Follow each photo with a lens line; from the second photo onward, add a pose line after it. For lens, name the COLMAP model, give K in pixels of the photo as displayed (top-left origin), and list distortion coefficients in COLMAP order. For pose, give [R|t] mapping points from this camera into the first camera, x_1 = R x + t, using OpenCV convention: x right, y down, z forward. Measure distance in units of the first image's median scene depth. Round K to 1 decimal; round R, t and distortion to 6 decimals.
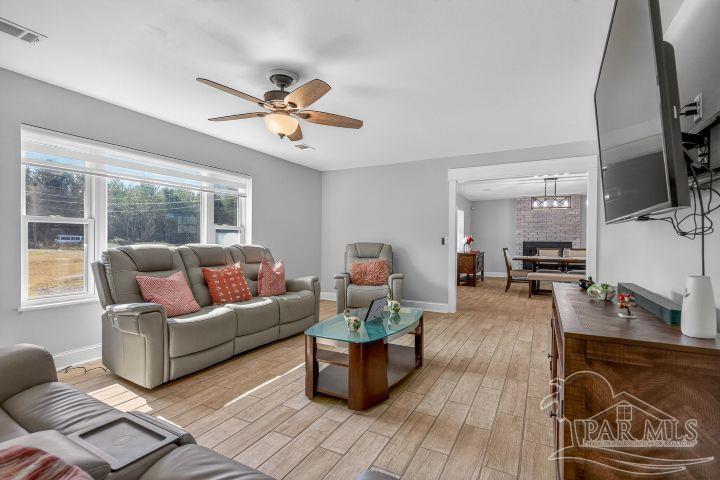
lens RADIAL K [[328.6, 0, 356.2], [0, 328.6, 239.0], [0, 0, 1]] dist [0.000497, -0.001032]
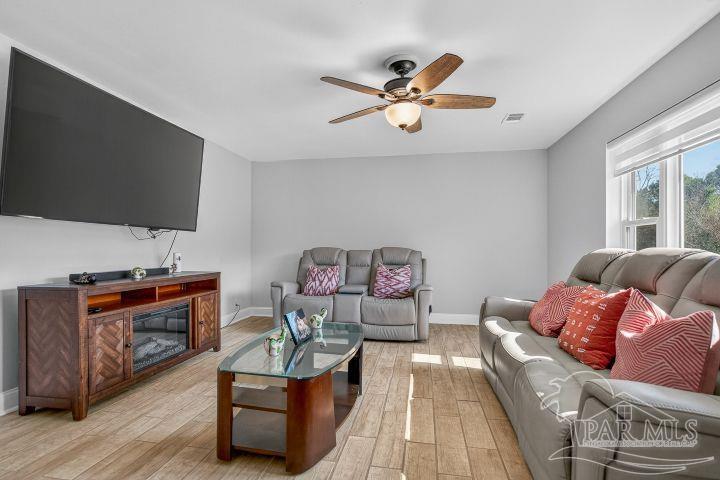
lens RADIAL K [[355.4, 0, 363.5], [0, 355.4, 248.2], [0, 0, 1]] dist [0.005543, 0.000515]
pose [[-0.939034, -0.008991, -0.343706, 0.164135], [-0.007287, 0.999954, -0.006250, 0.024130], [0.343746, -0.003365, -0.939057, 1.441568]]
